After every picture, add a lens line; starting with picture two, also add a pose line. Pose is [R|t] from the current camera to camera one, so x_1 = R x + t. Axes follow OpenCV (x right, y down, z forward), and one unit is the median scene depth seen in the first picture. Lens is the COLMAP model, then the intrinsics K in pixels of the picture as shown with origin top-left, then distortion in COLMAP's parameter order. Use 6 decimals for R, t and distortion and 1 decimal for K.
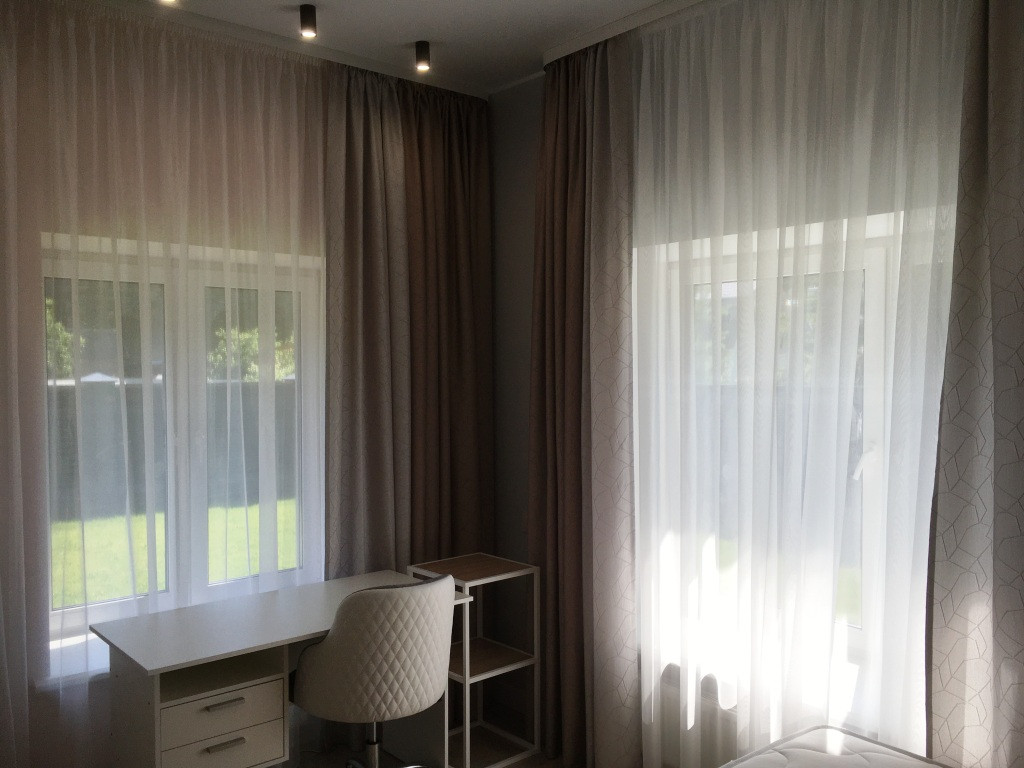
lens RADIAL K [[868.3, 0, 516.0], [0, 868.3, 390.9], [0, 0, 1]] dist [0.058066, -0.078027]
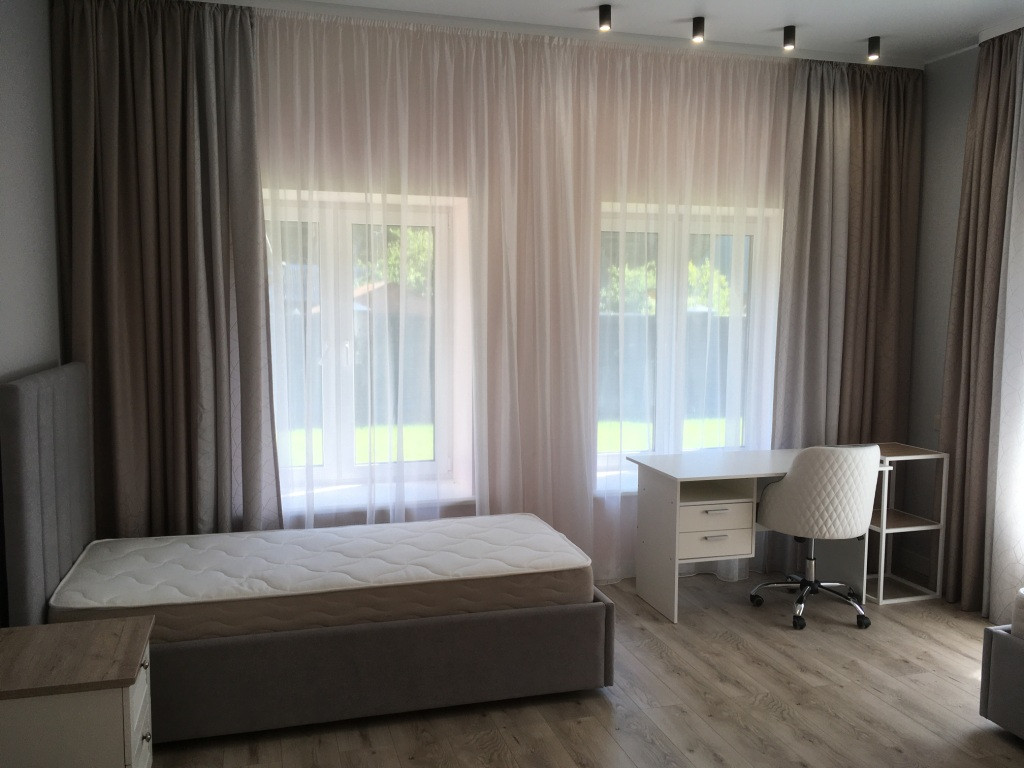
lens RADIAL K [[868.3, 0, 516.0], [0, 868.3, 390.9], [0, 0, 1]] dist [0.058066, -0.078027]
pose [[0.912644, 0.052808, -0.405330, -0.036348], [-0.023609, 0.996774, 0.076707, 0.031737], [0.408073, -0.060437, 0.910947, -0.407099]]
